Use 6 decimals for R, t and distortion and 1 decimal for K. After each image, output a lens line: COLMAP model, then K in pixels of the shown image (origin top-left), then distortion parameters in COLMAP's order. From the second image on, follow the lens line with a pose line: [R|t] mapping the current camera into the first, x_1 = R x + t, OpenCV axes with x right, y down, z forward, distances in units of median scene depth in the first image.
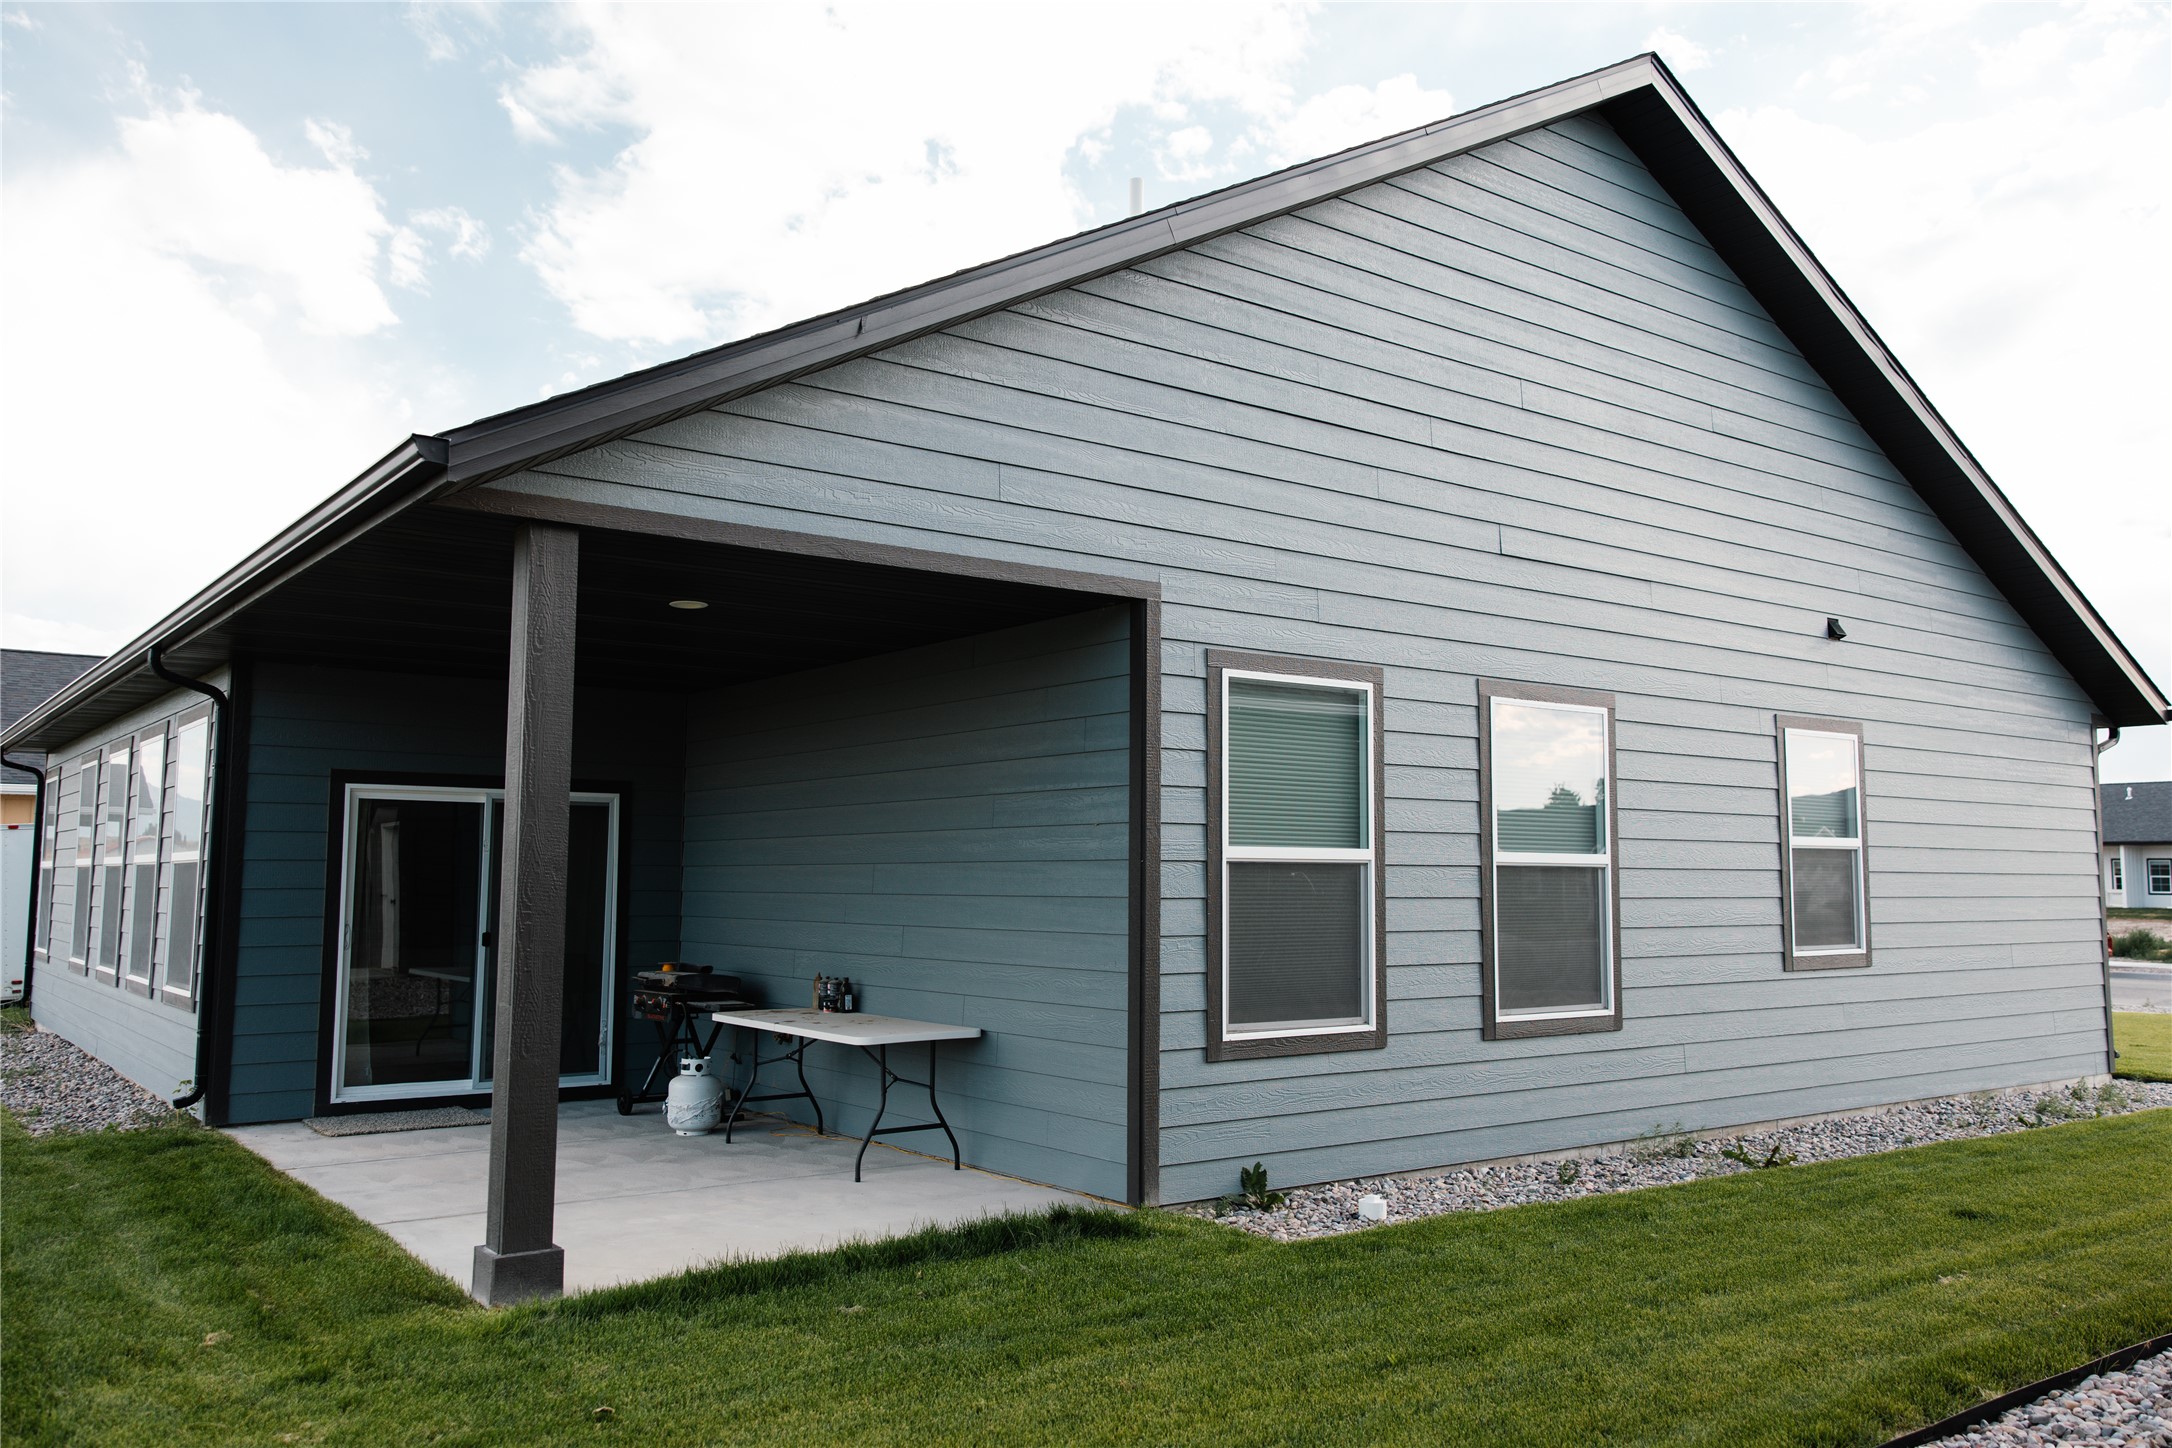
lens RADIAL K [[1688.4, 0, 1086.0], [0, 1688.4, 724.0], [0, 0, 1]] dist [0.019788, -0.003391]
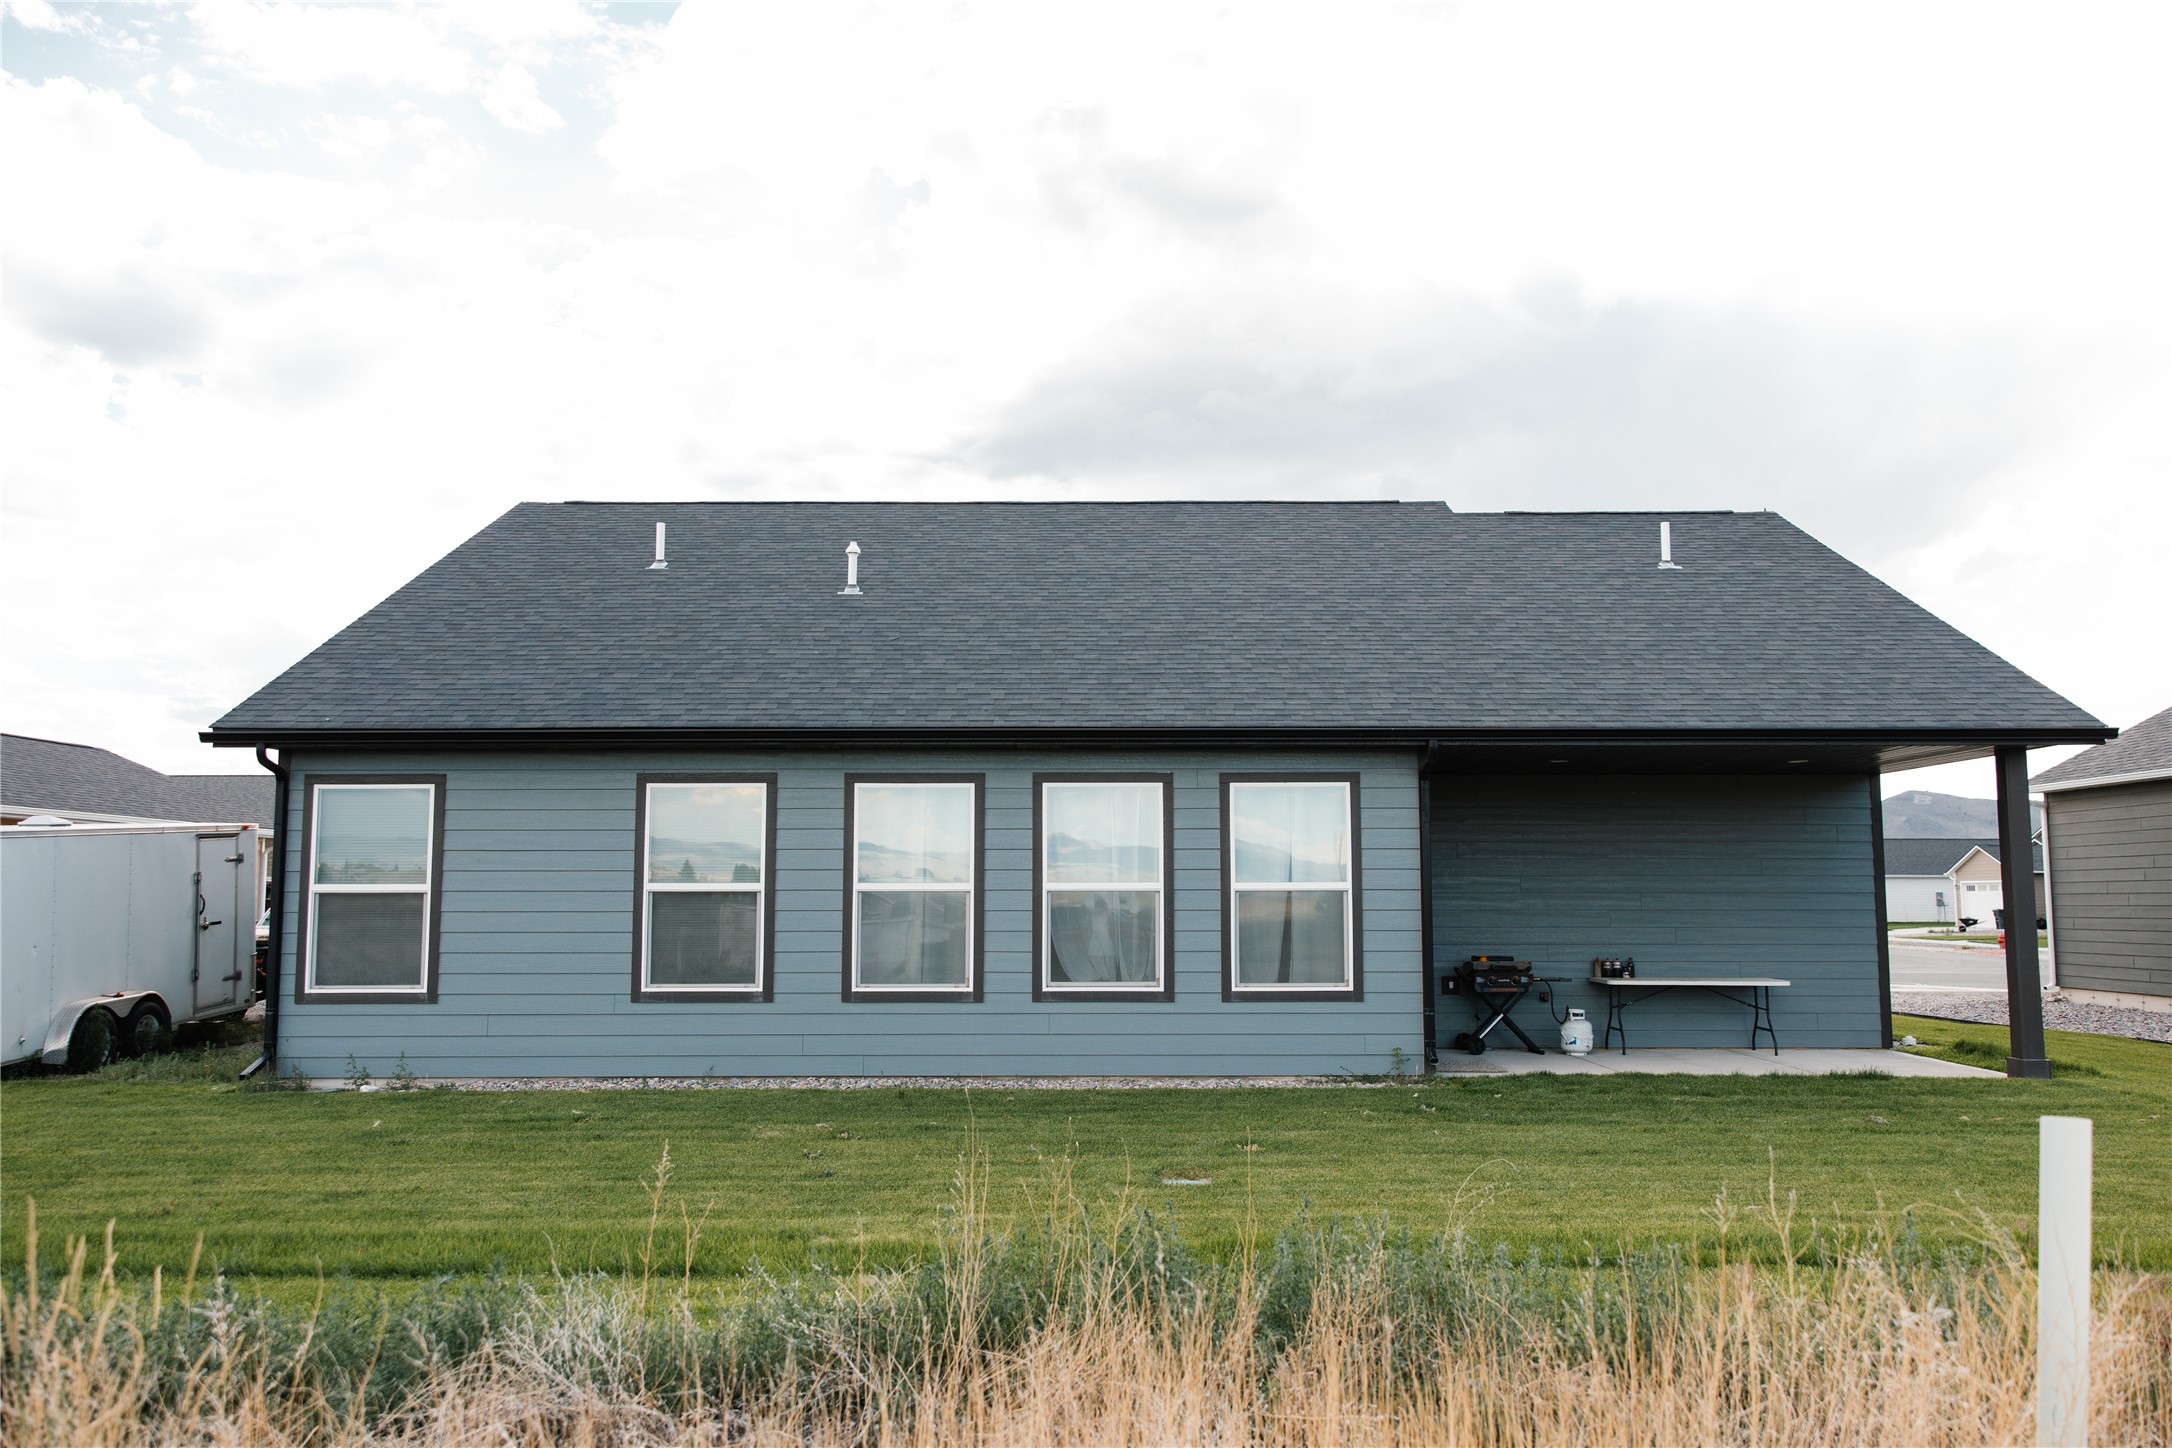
lens RADIAL K [[1688.4, 0, 1086.0], [0, 1688.4, 724.0], [0, 0, 1]] dist [0.019788, -0.003391]
pose [[0.605485, 0.079293, 0.791897, -1.913057], [-0.070206, 0.996467, -0.046097, 0.029090], [-0.792754, -0.027684, 0.608912, 0.389771]]
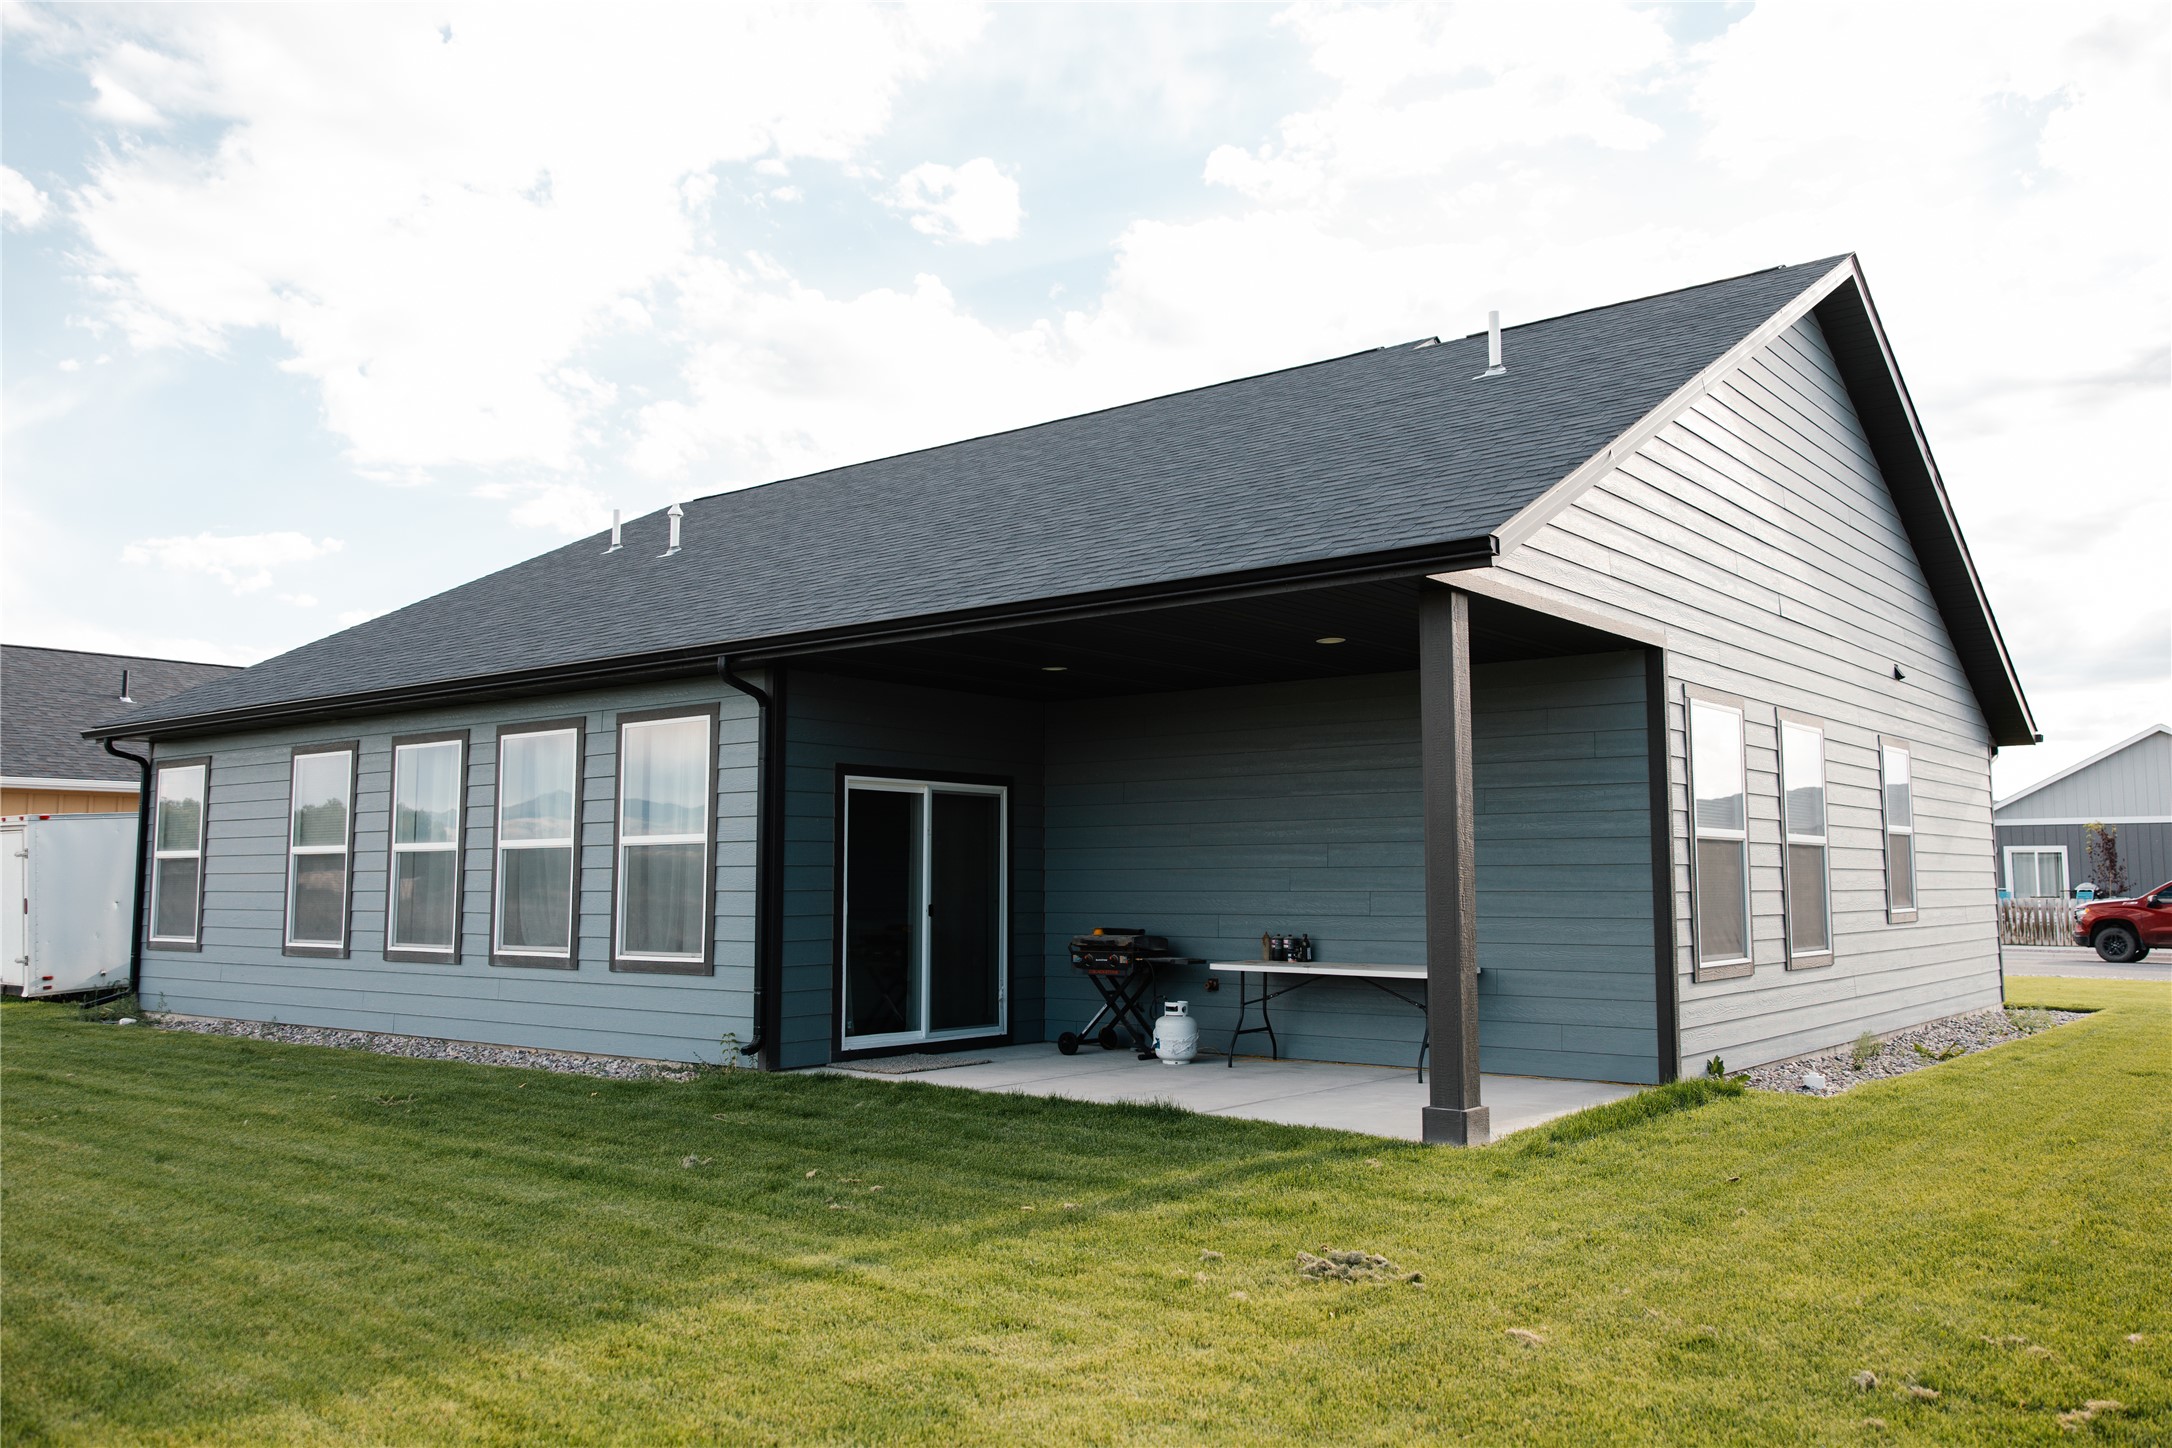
lens RADIAL K [[1688.4, 0, 1086.0], [0, 1688.4, 724.0], [0, 0, 1]] dist [0.019788, -0.003391]
pose [[0.967024, 0.017896, 0.254057, -0.626662], [-0.017491, 0.999840, -0.003852, 0.001737], [-0.254085, -0.000719, 0.967182, -0.173787]]
